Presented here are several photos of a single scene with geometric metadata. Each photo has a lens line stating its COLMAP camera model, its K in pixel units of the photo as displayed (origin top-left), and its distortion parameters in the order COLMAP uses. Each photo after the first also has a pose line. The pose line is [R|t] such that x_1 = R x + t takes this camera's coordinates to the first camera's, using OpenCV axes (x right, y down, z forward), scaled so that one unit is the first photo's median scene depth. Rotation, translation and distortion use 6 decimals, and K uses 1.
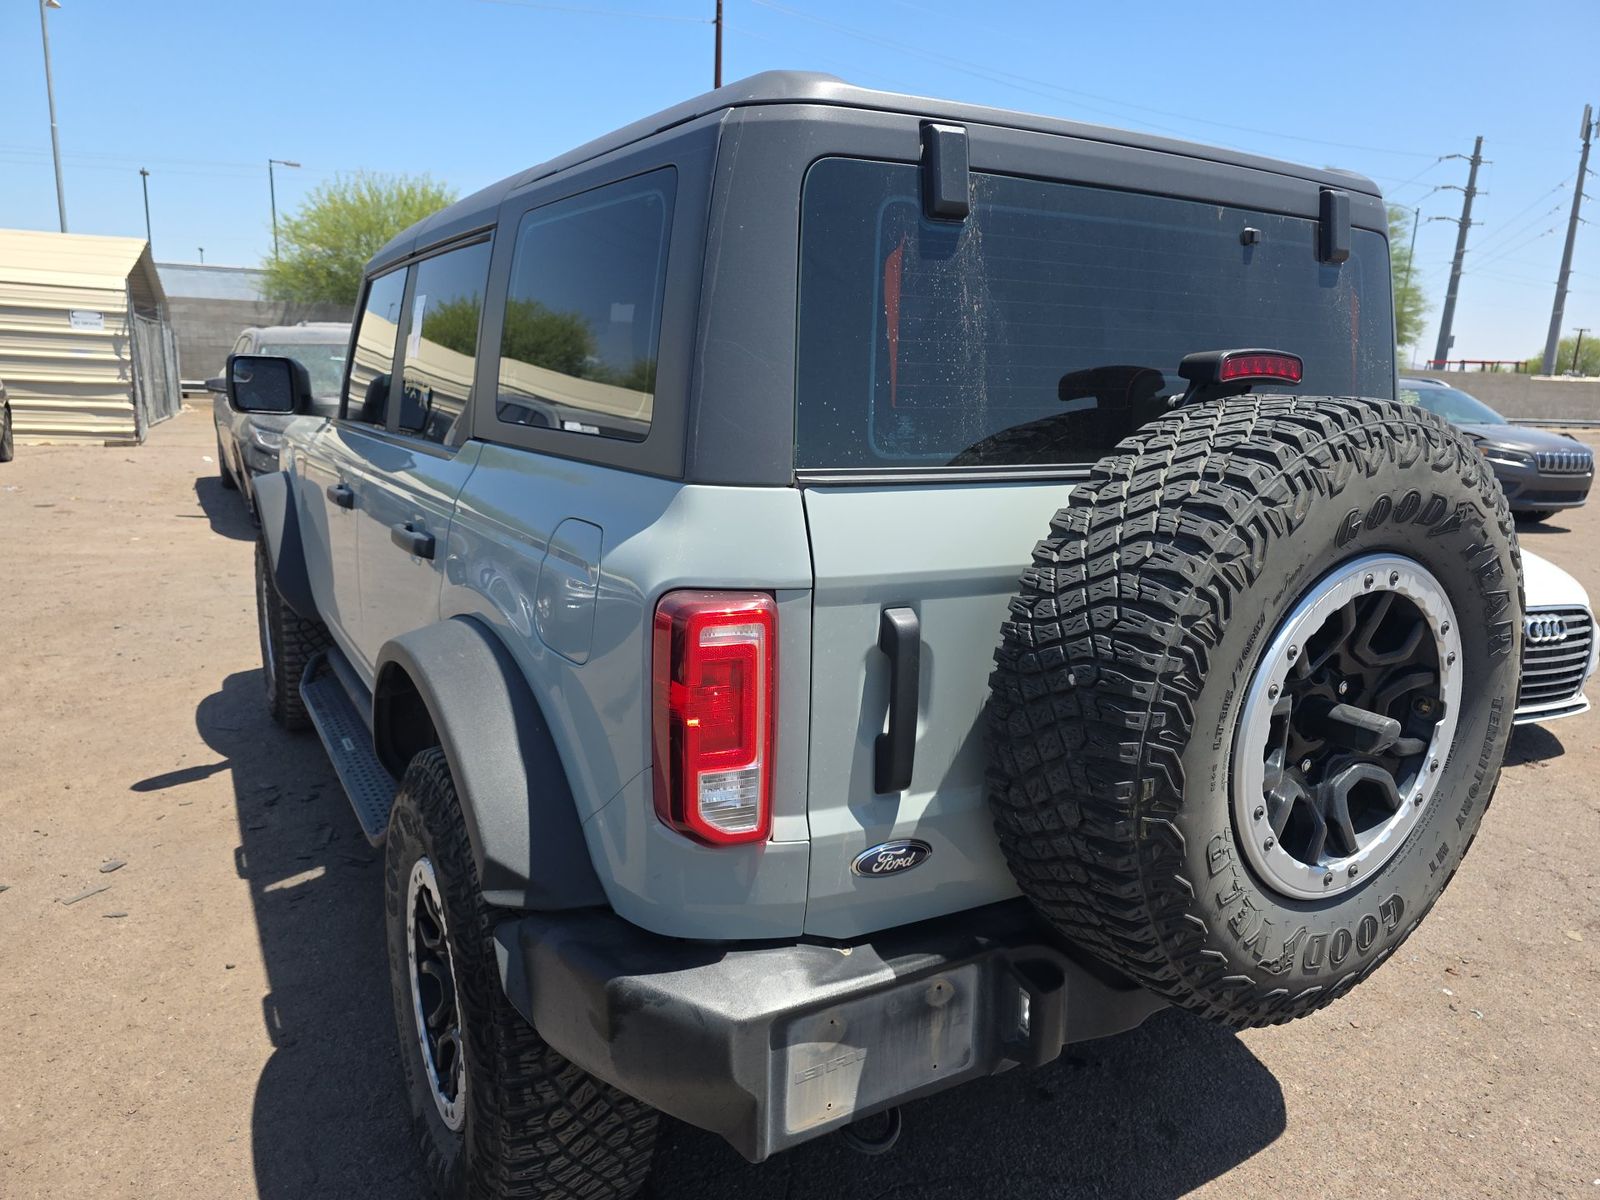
lens RADIAL K [[1099.2, 0, 783.8], [0, 1099.2, 603.5], [0, 0, 1]] dist [0.048151, -0.052163]
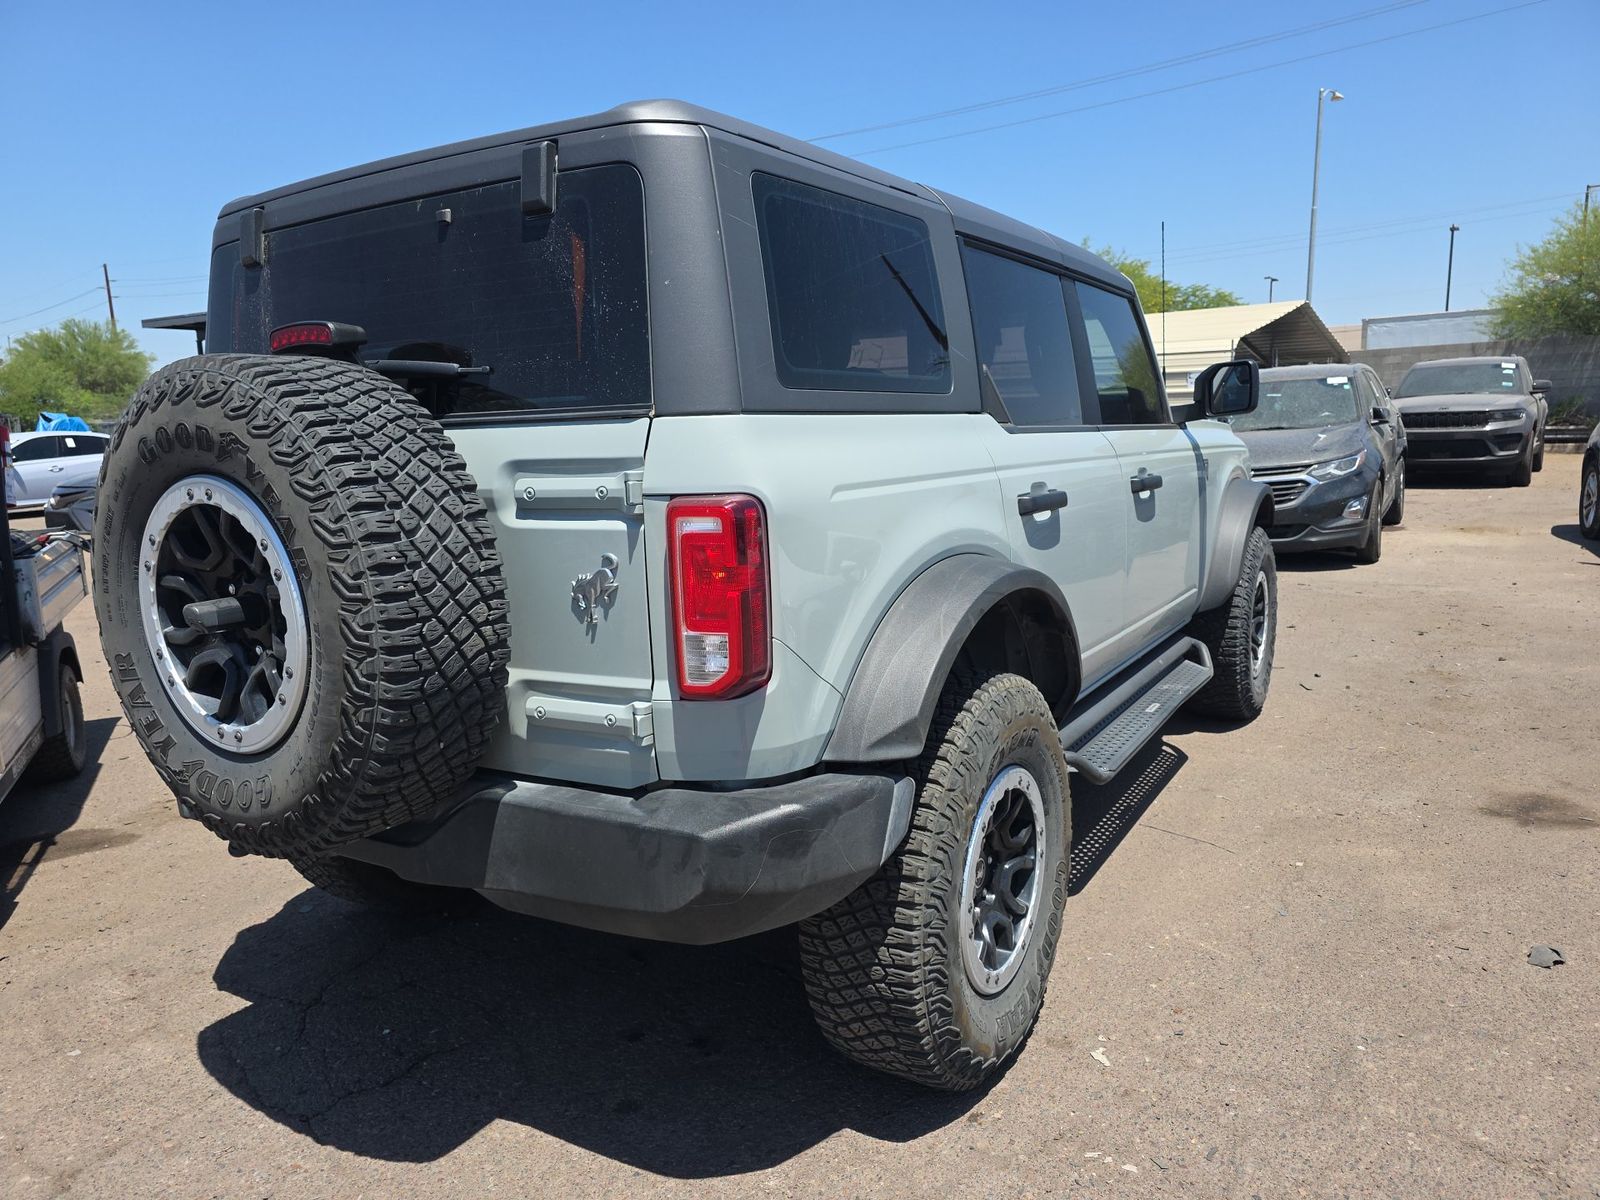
lens RADIAL K [[1099.2, 0, 808.2], [0, 1099.2, 624.4], [0, 0, 1]] dist [0.048151, -0.052163]
pose [[0.454924, 0.110664, -0.883628, 1.932621], [-0.138734, 0.988941, 0.052428, -0.036850], [0.879658, 0.098739, 0.465245, 0.999670]]
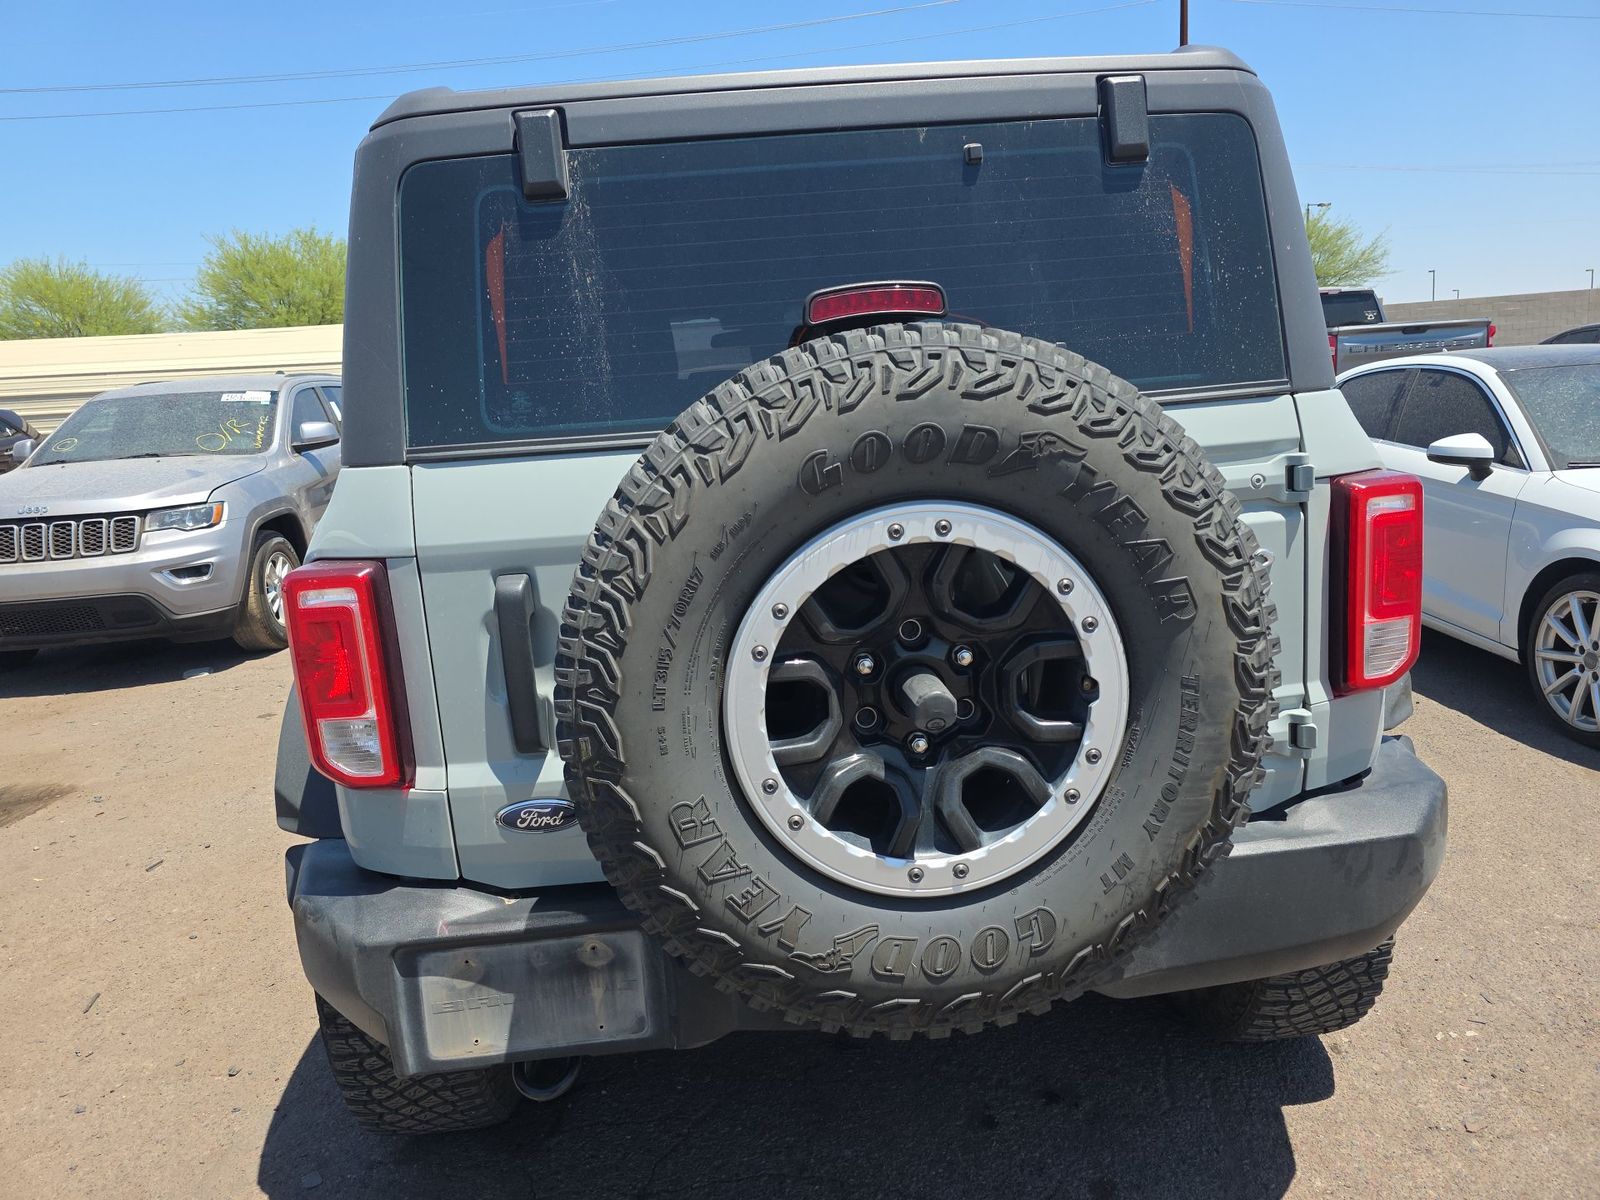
lens RADIAL K [[1099.2, 0, 797.9], [0, 1099.2, 592.8], [0, 0, 1]] dist [0.048151, -0.052163]
pose [[0.891538, -0.011935, -0.452789, 0.813463], [0.003964, 0.999820, -0.018549, 0.041902], [0.452929, 0.014742, 0.891425, 0.182020]]
